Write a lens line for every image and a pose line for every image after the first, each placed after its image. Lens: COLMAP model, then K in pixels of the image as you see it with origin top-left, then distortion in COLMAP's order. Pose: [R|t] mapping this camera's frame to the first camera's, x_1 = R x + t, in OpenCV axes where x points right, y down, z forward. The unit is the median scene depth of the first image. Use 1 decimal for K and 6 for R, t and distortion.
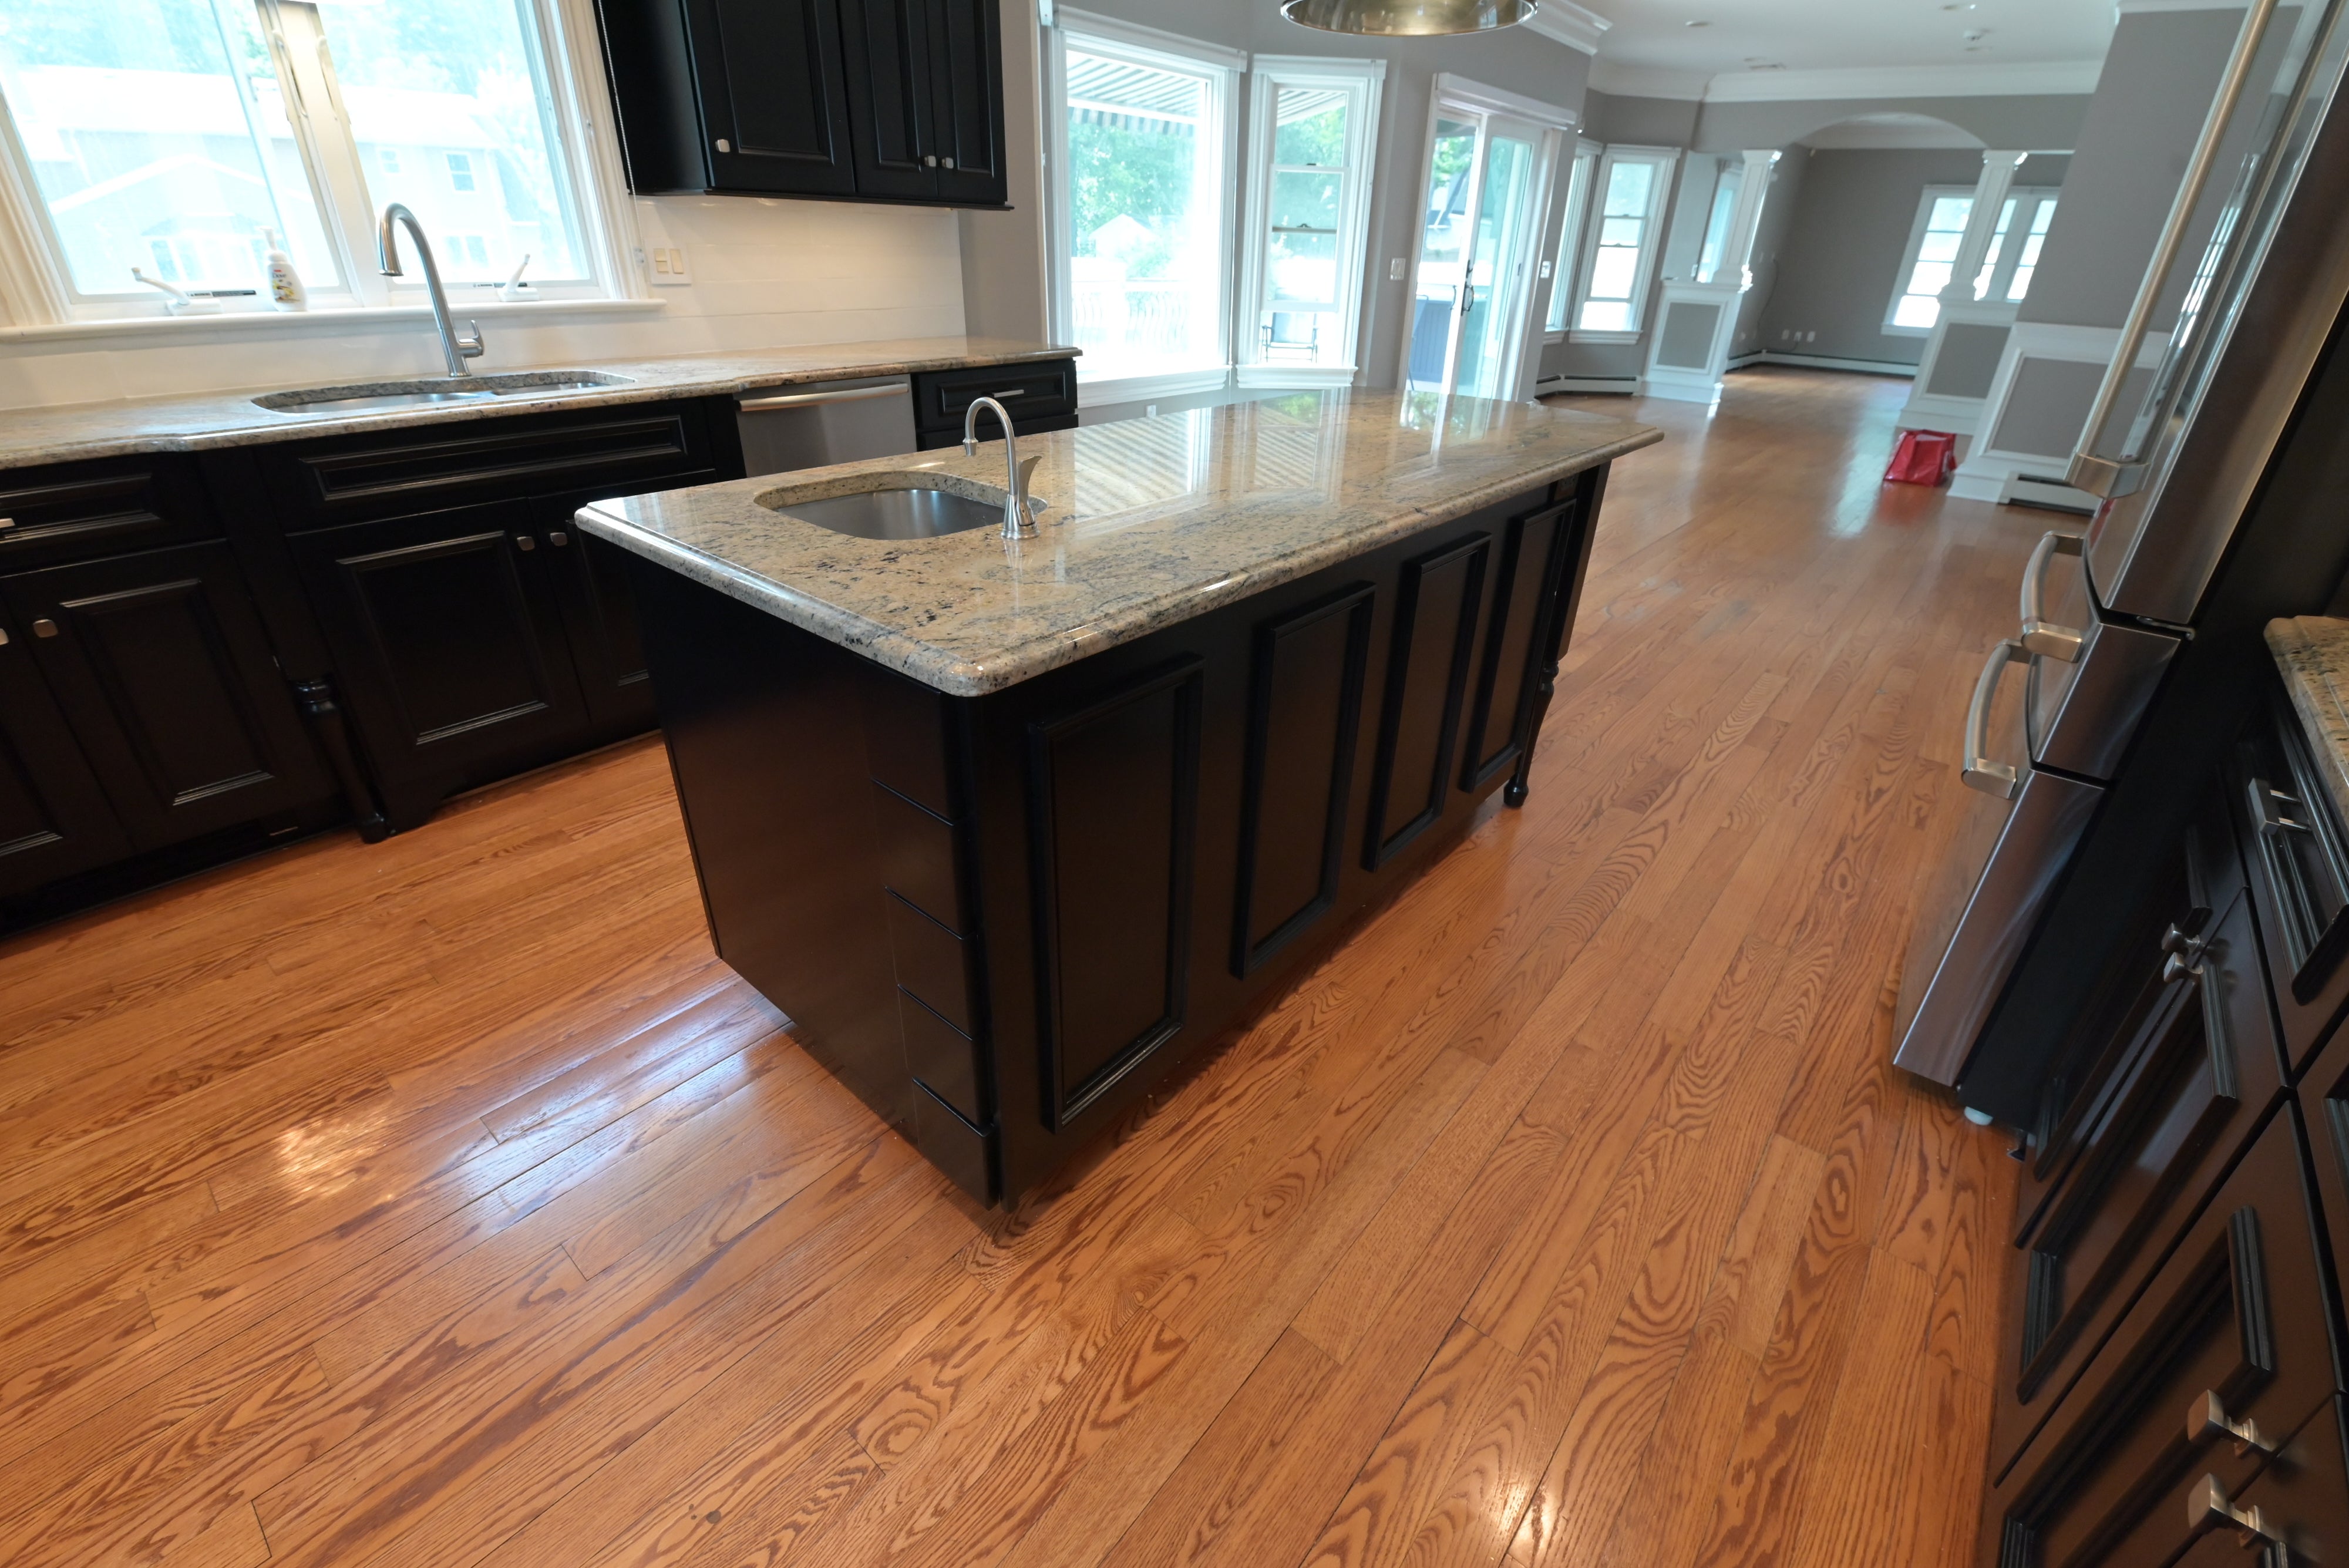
lens RADIAL K [[1002.0, 0, 1185.4], [0, 1002.0, 771.7], [0, 0, 1]] dist [-0.010202, -0.007522]
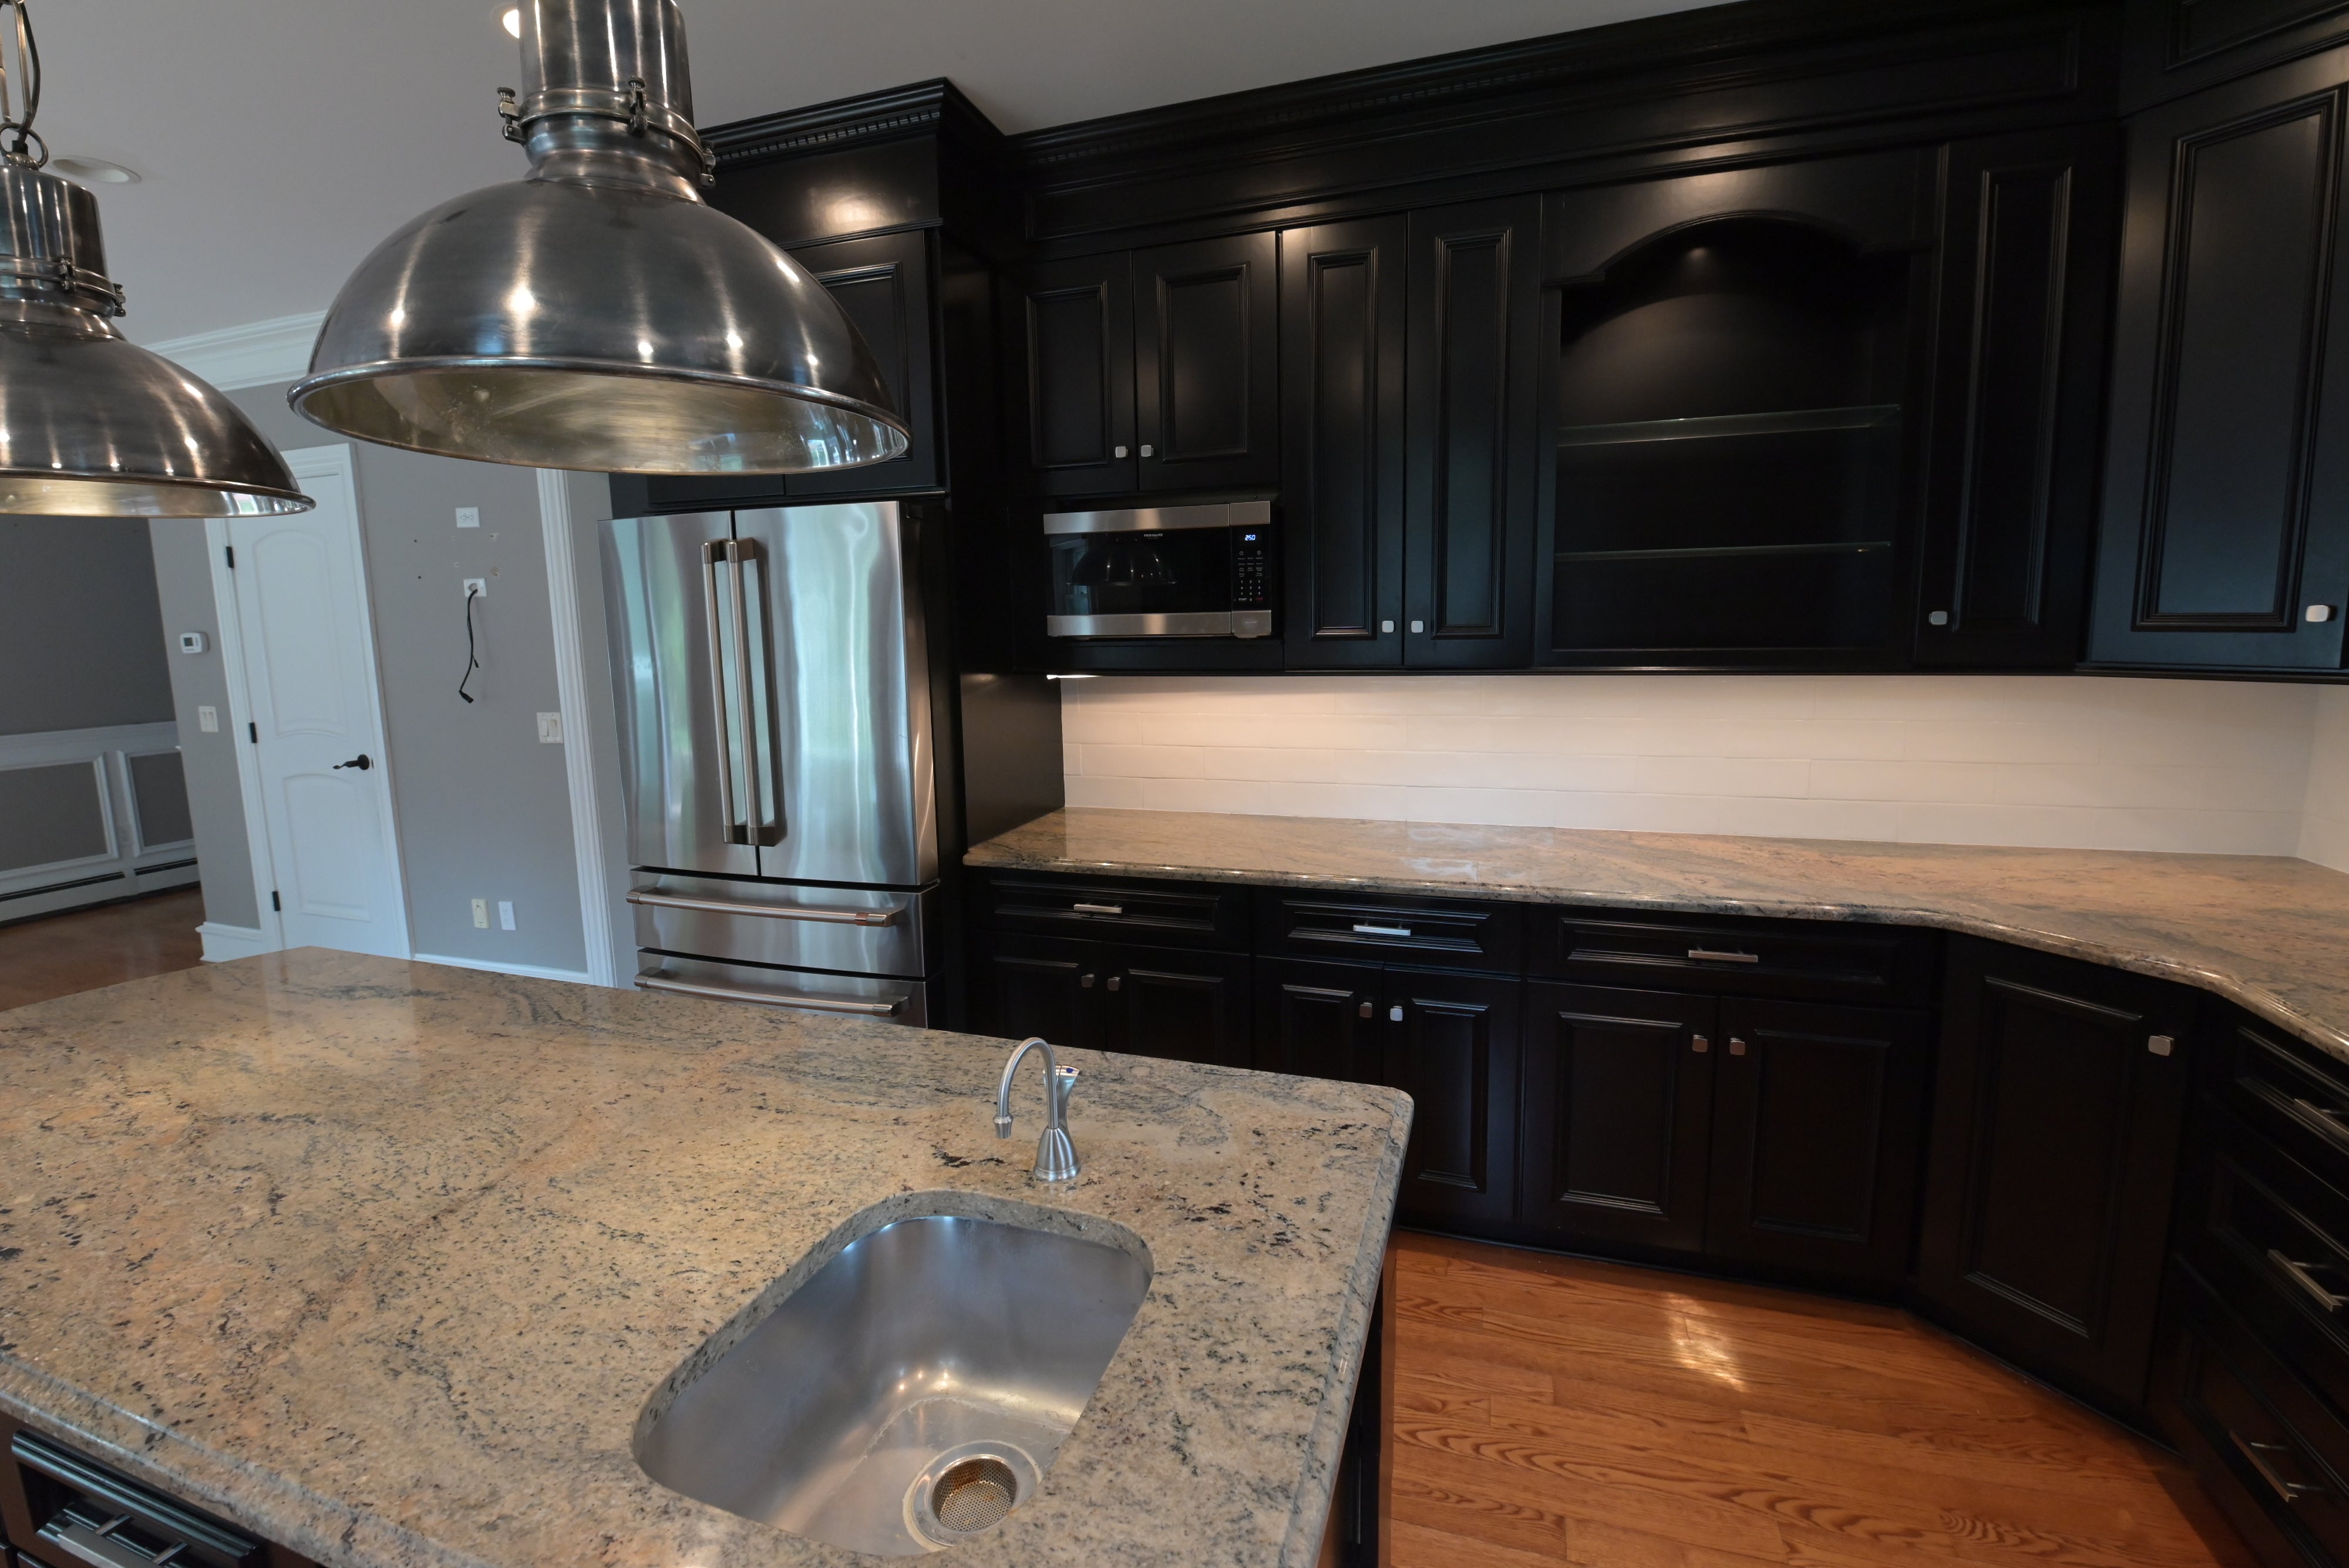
lens RADIAL K [[1003.2, 0, 1183.9], [0, 1003.2, 752.8], [0, 0, 1]] dist [-0.007977, -0.008536]
pose [[-0.370099, -0.141223, 0.918195, -0.973935], [0.442435, 0.842294, 0.307883, -0.784387], [-0.816871, 0.520189, -0.249251, 1.021027]]
